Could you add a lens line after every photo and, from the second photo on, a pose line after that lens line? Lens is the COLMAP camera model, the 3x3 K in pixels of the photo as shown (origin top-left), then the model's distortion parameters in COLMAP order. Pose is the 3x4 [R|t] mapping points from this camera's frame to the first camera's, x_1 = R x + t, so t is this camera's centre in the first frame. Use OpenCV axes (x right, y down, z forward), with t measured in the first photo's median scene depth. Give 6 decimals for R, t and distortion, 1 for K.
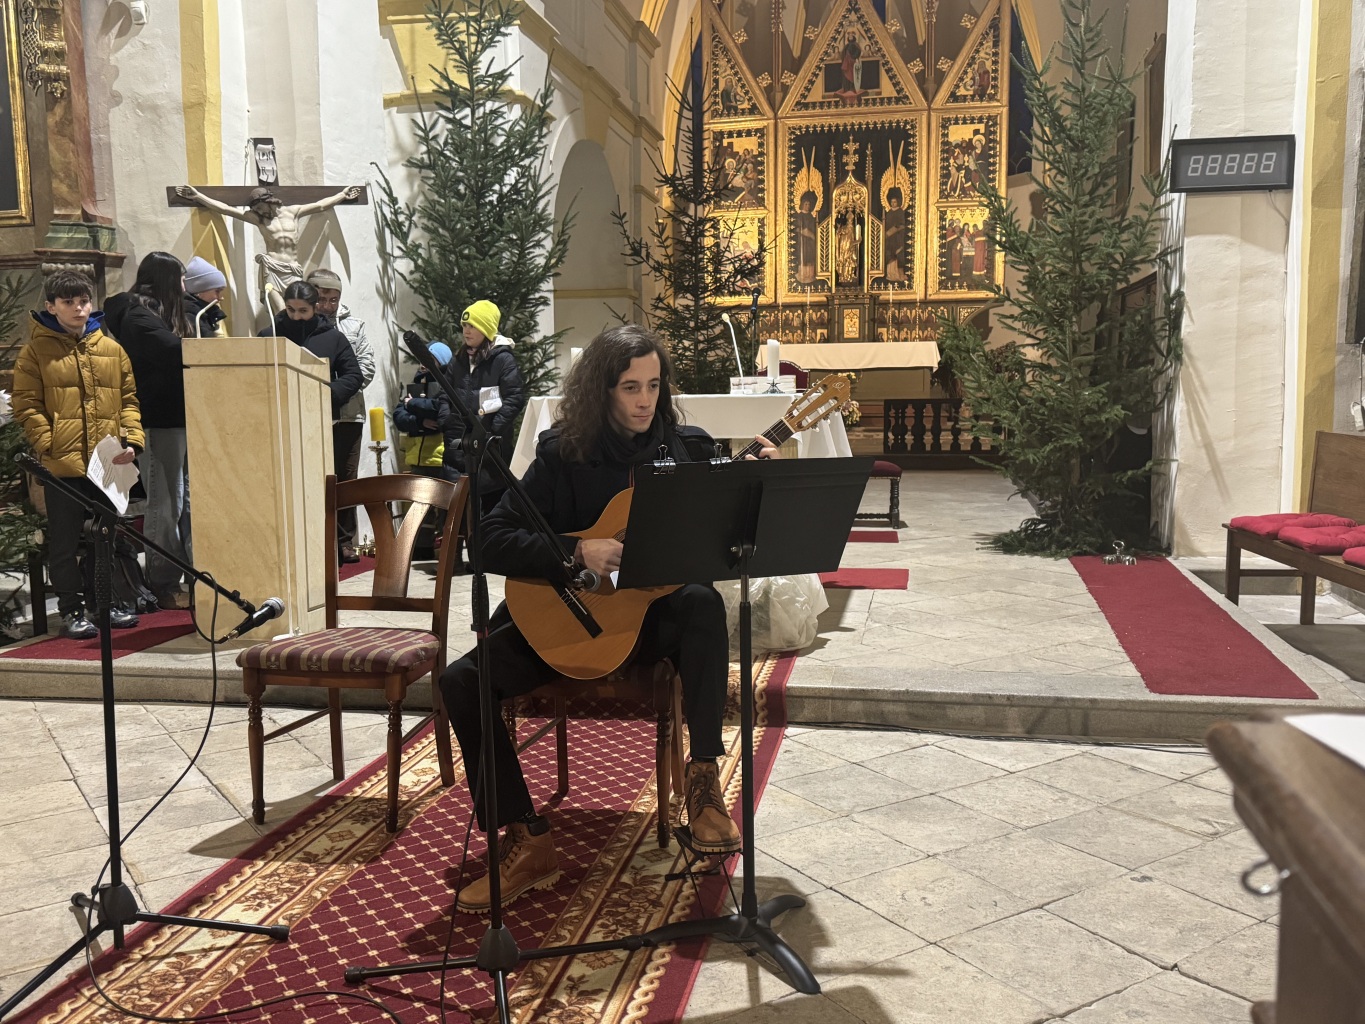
lens RADIAL K [[1215.3, 0, 686.4], [0, 1215.3, 521.9], [0, 0, 1]] dist [0.198933, -0.431883]
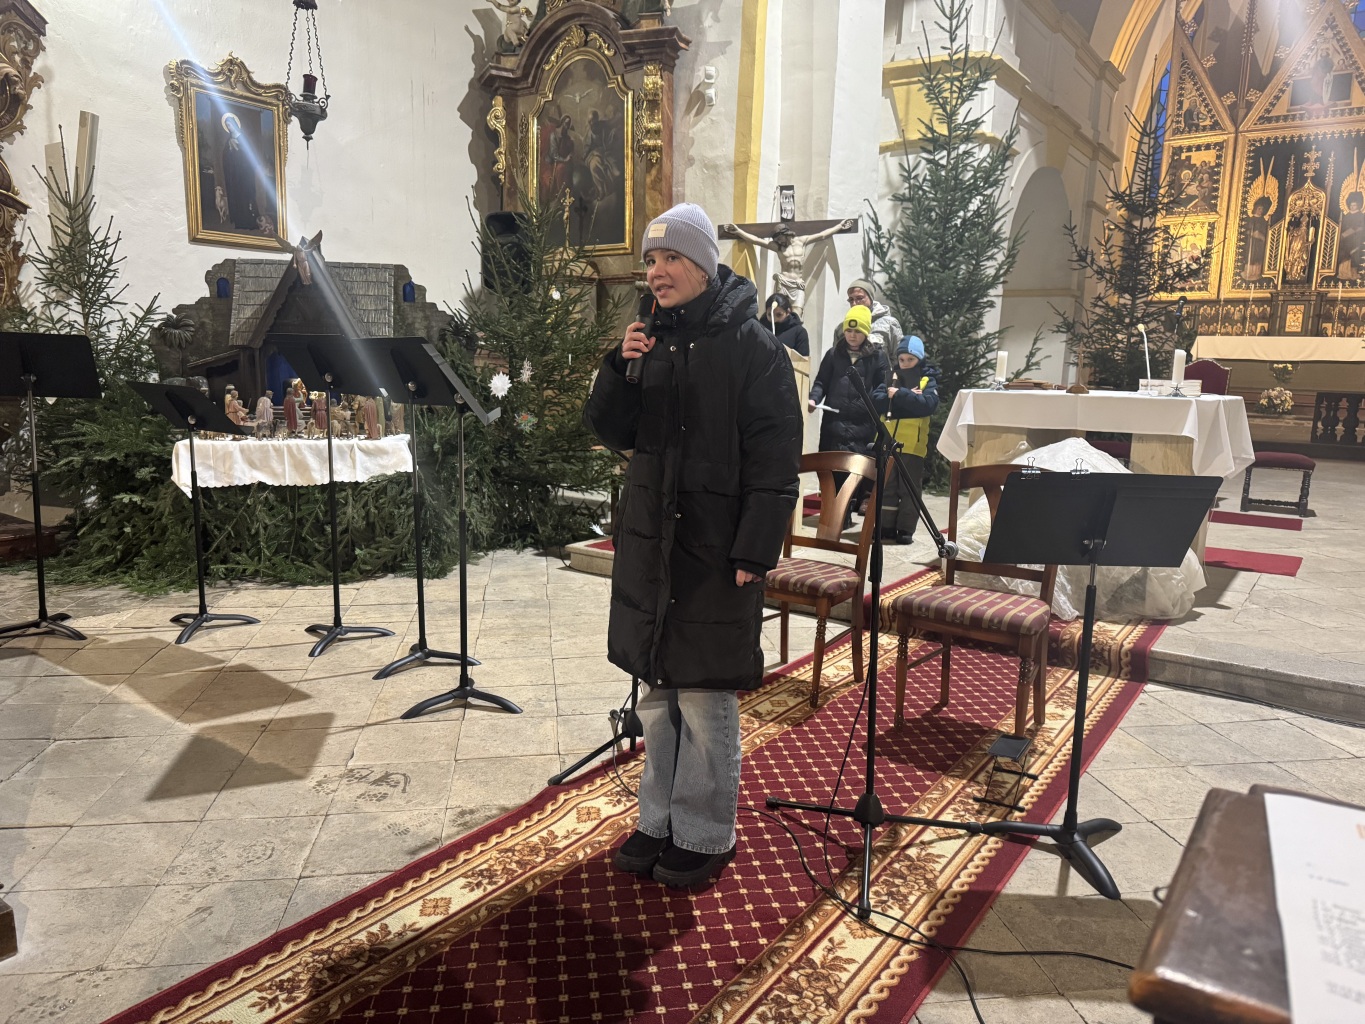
lens RADIAL K [[957.4, 0, 680.1], [0, 957.4, 519.5], [0, 0, 1]] dist [0.021513, -0.027512]
pose [[0.907525, 0.102066, -0.407409, 0.013137], [-0.079036, 0.994194, 0.073013, -0.008898], [0.412495, -0.034061, 0.910323, -0.013005]]
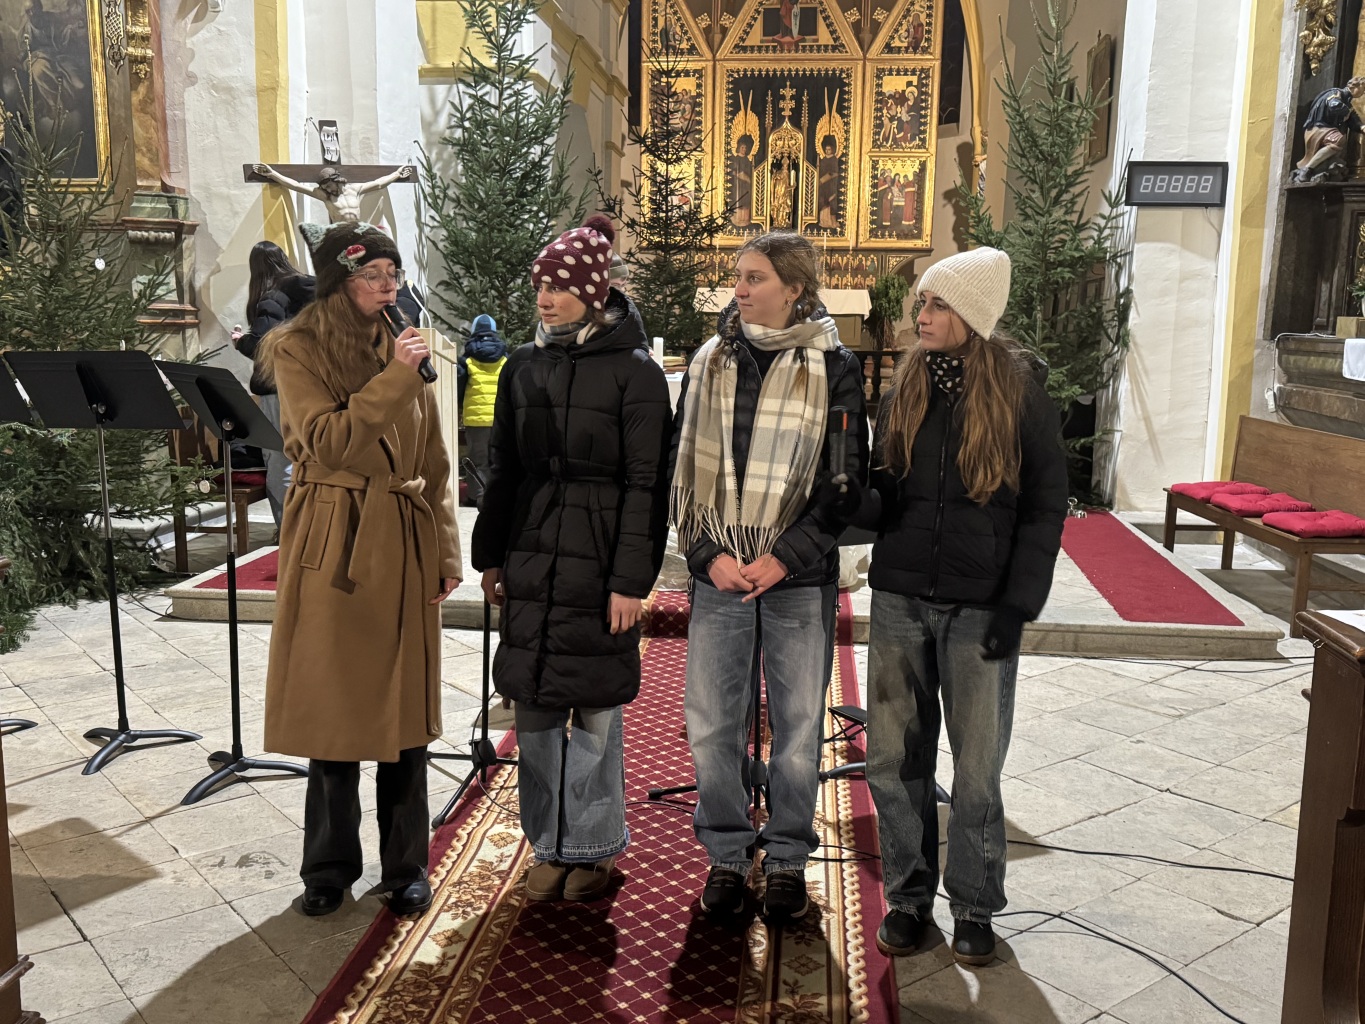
lens RADIAL K [[1255.0, 0, 680.0], [0, 1255.0, 516.3], [0, 0, 1]] dist [0.192404, -0.413995]
pose [[0.996543, 0.012786, 0.082090, -0.083068], [-0.016929, 0.998607, 0.049971, -0.013903], [-0.081337, -0.051188, 0.995371, -0.126923]]
